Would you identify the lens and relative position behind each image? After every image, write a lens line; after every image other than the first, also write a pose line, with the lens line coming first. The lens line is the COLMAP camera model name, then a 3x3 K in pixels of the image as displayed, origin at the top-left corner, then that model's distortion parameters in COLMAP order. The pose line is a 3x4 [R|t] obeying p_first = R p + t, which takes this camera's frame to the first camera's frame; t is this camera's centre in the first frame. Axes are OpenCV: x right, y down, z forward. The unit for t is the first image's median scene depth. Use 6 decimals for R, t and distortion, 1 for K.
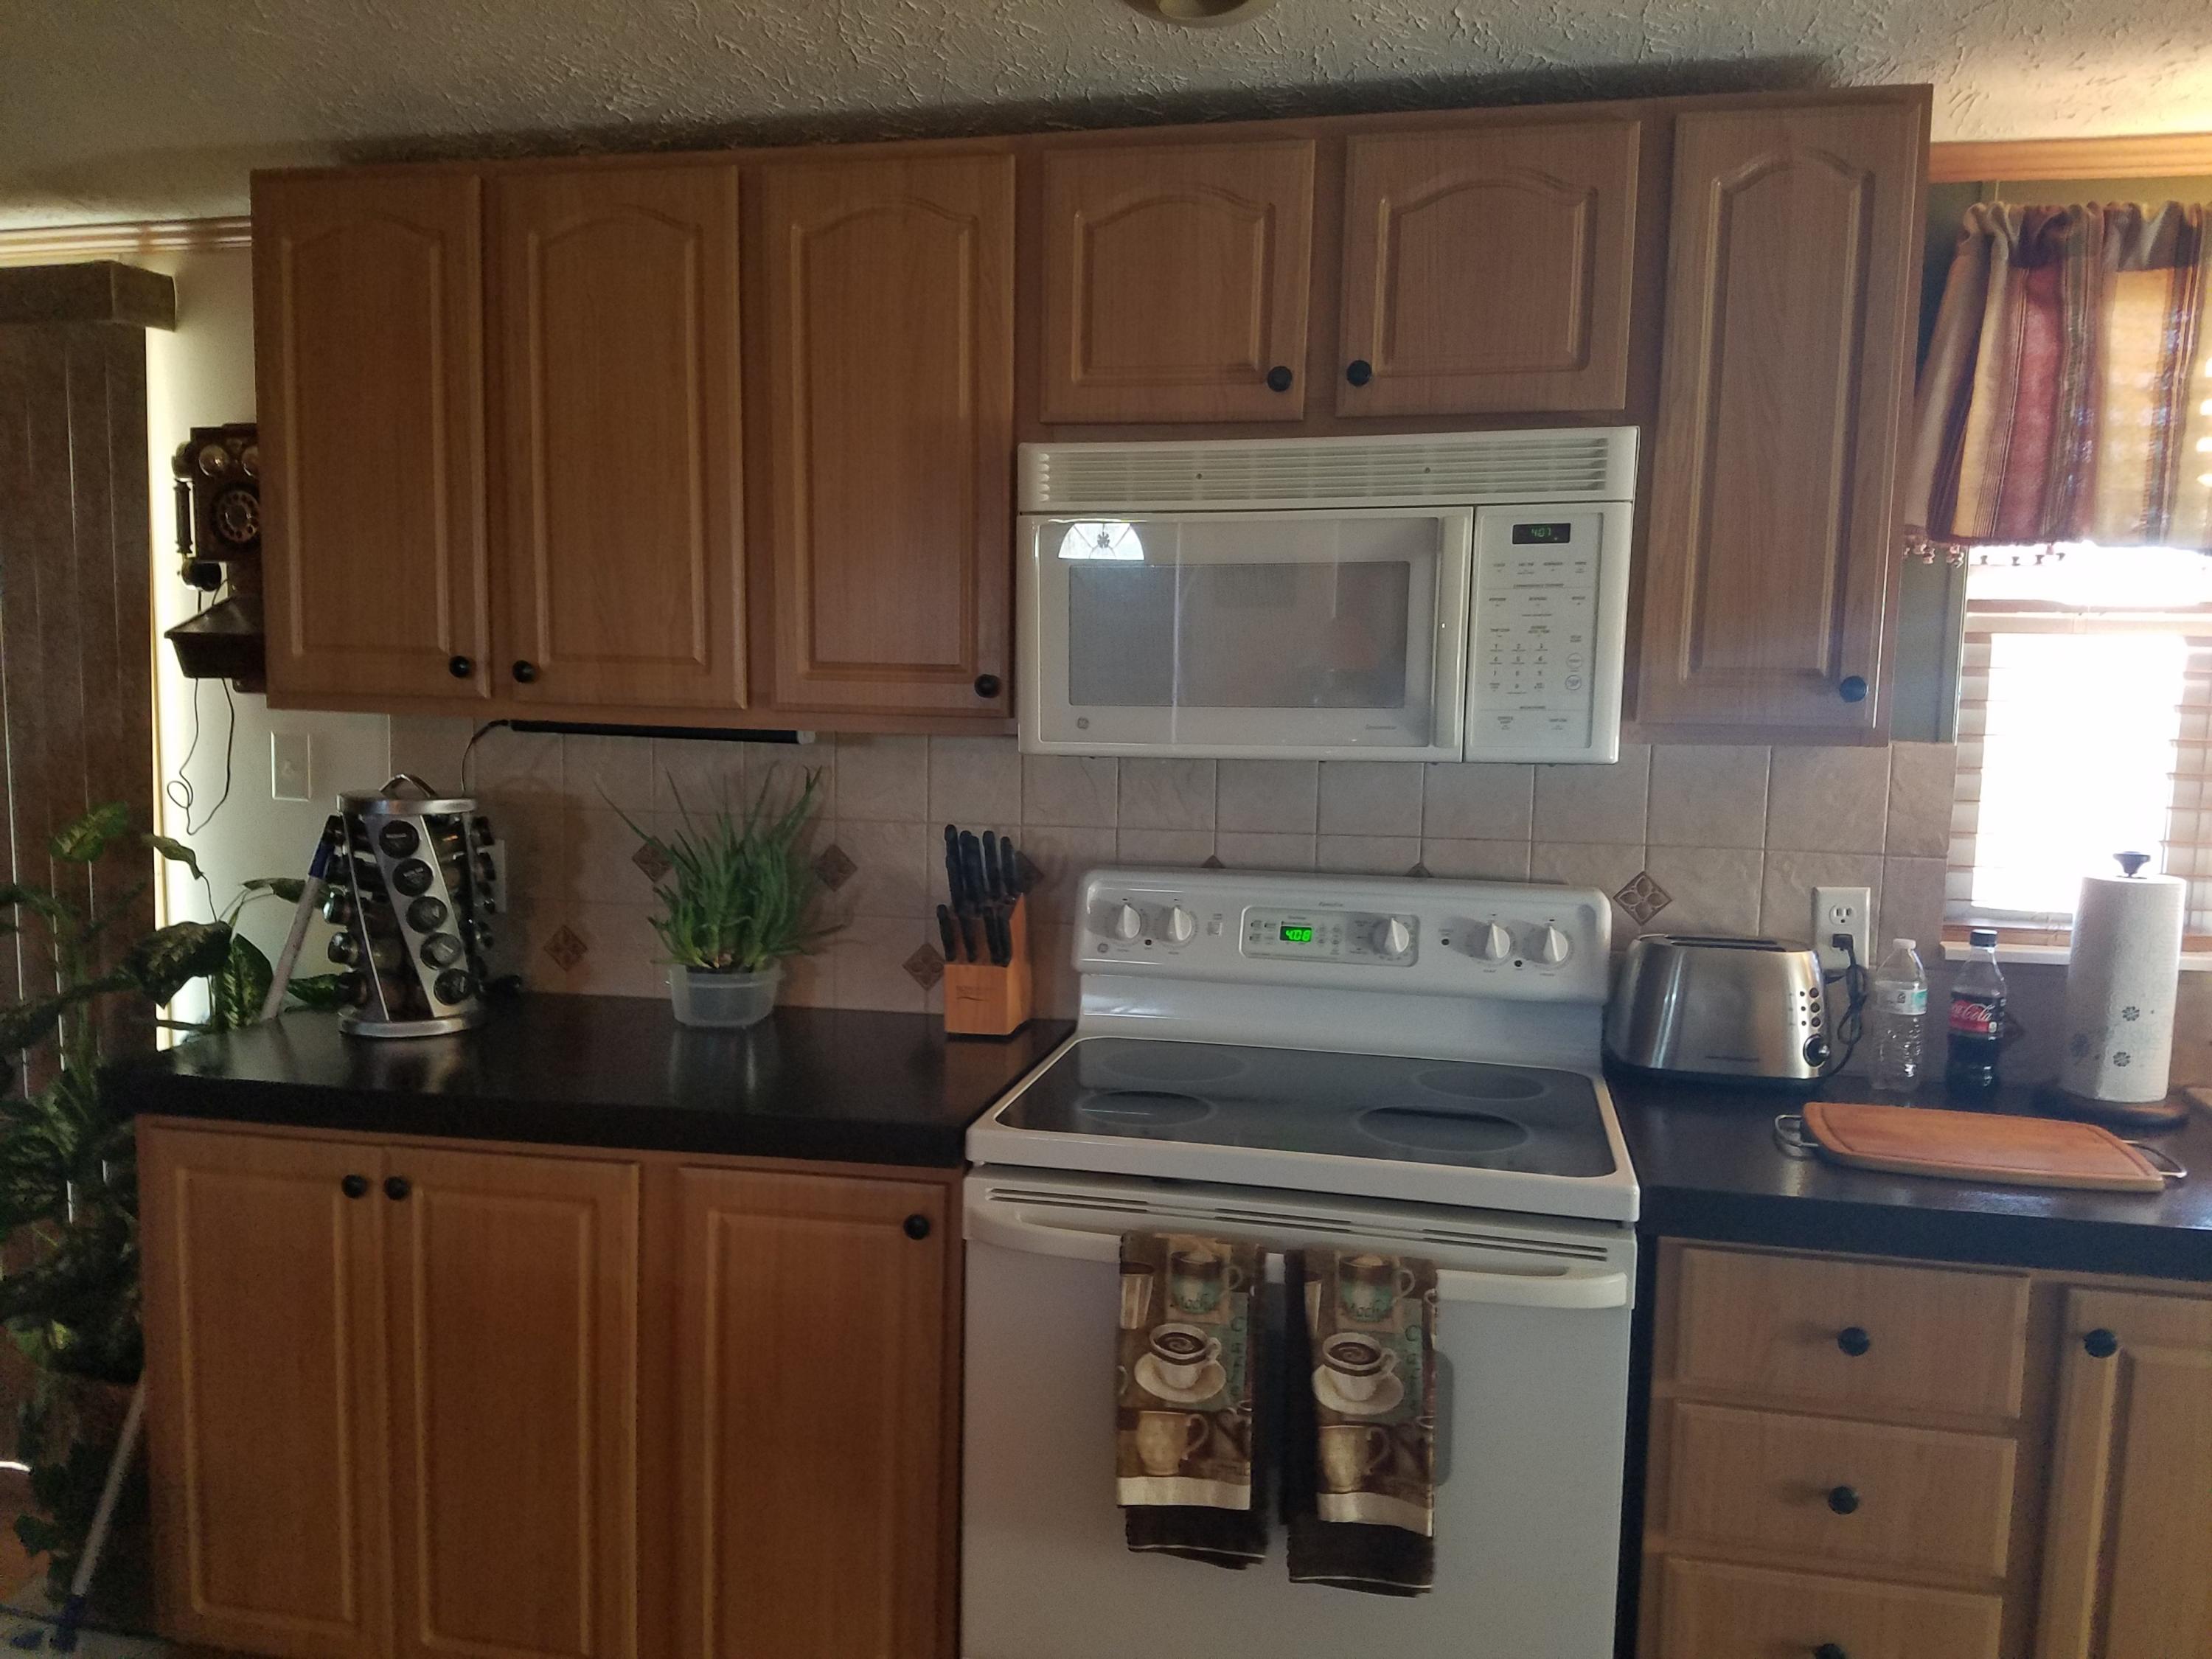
lens RADIAL K [[1685.1, 0, 1103.8], [0, 1685.1, 863.4], [0, 0, 1]] dist [0.244027, -0.436967]
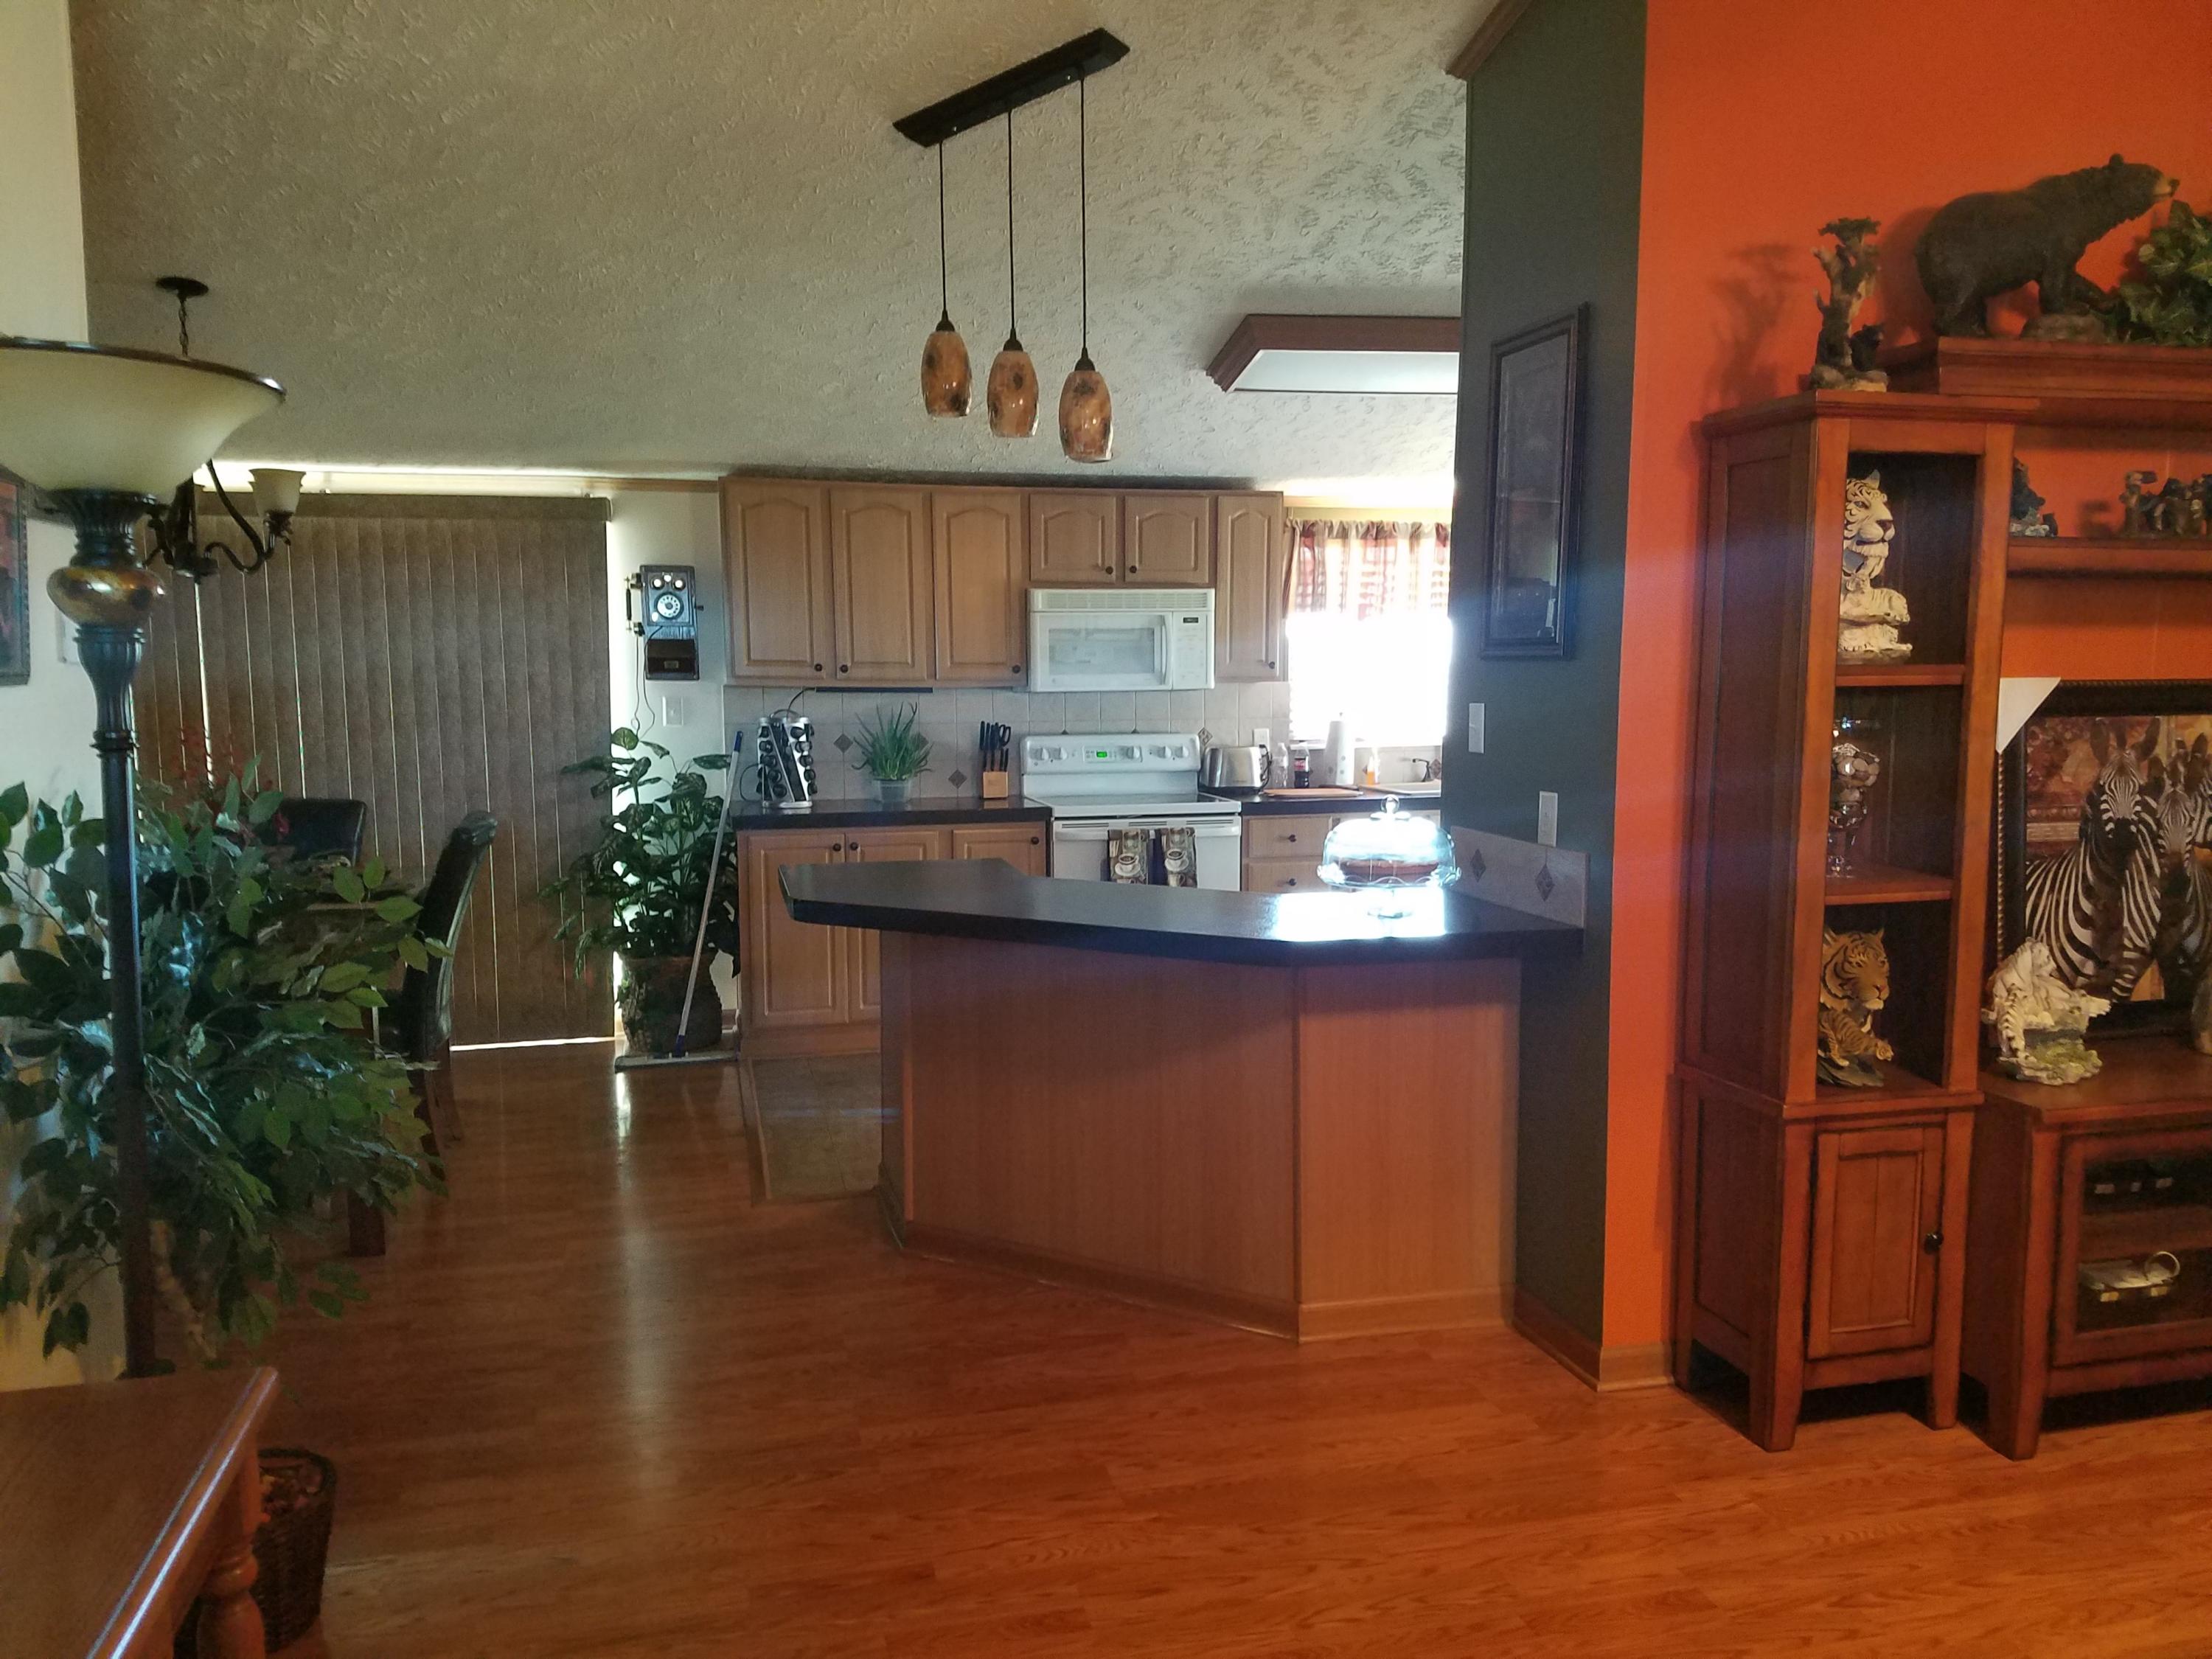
lens RADIAL K [[1685.1, 0, 1103.8], [0, 1685.1, 863.4], [0, 0, 1]] dist [0.244027, -0.436967]
pose [[0.897185, -0.072535, 0.435659, -1.267248], [0.068870, 0.997332, 0.024221, 0.174267], [-0.436253, 0.008273, 0.899786, -1.747076]]
